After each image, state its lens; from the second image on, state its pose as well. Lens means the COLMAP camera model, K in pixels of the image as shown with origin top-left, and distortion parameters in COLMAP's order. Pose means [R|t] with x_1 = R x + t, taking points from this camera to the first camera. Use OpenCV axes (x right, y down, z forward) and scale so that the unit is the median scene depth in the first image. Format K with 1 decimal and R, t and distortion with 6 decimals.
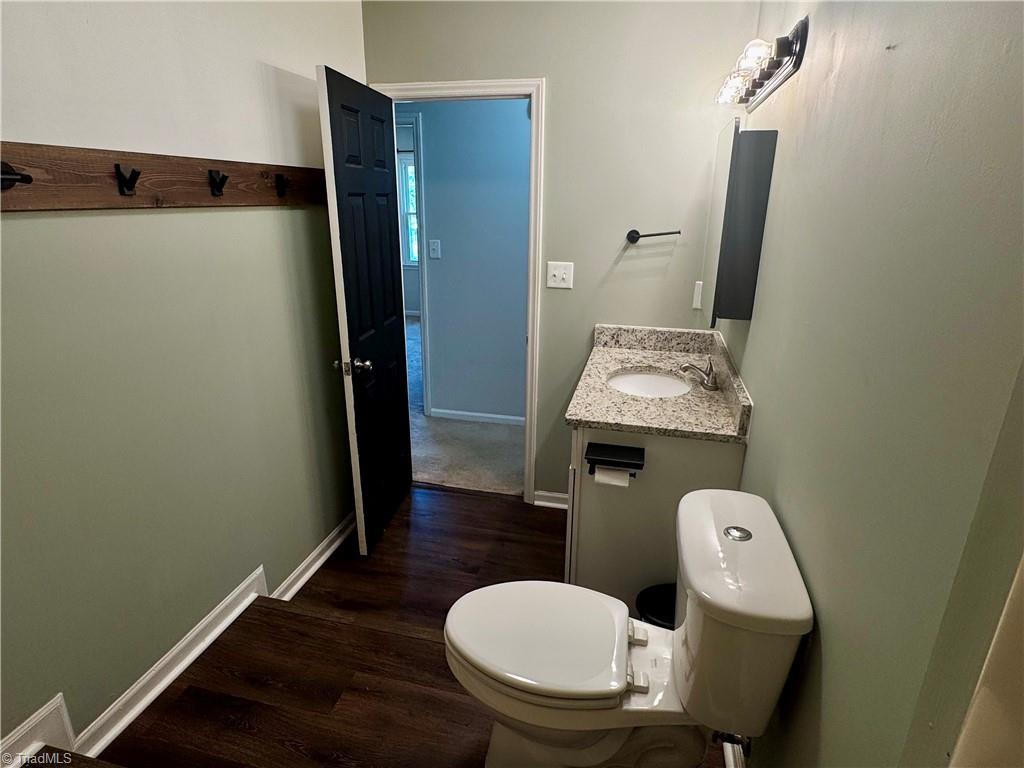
lens RADIAL K [[558.8, 0, 512.0], [0, 558.8, 384.0], [0, 0, 1]] dist [0.000845, 0.001139]
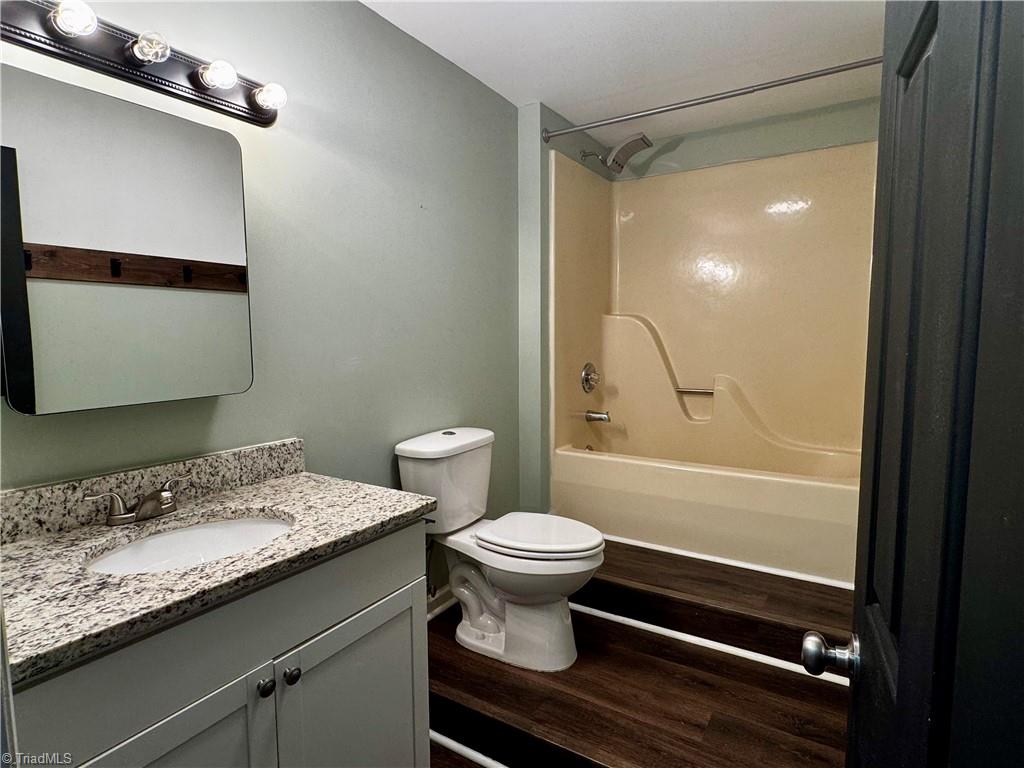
lens RADIAL K [[558.8, 0, 512.0], [0, 558.8, 384.0], [0, 0, 1]] dist [0.000845, 0.001139]
pose [[-0.952915, -0.030010, 0.301750, -0.225329], [0.094736, 0.915821, 0.390253, -0.367913], [-0.288061, 0.400464, -0.869856, 1.528308]]
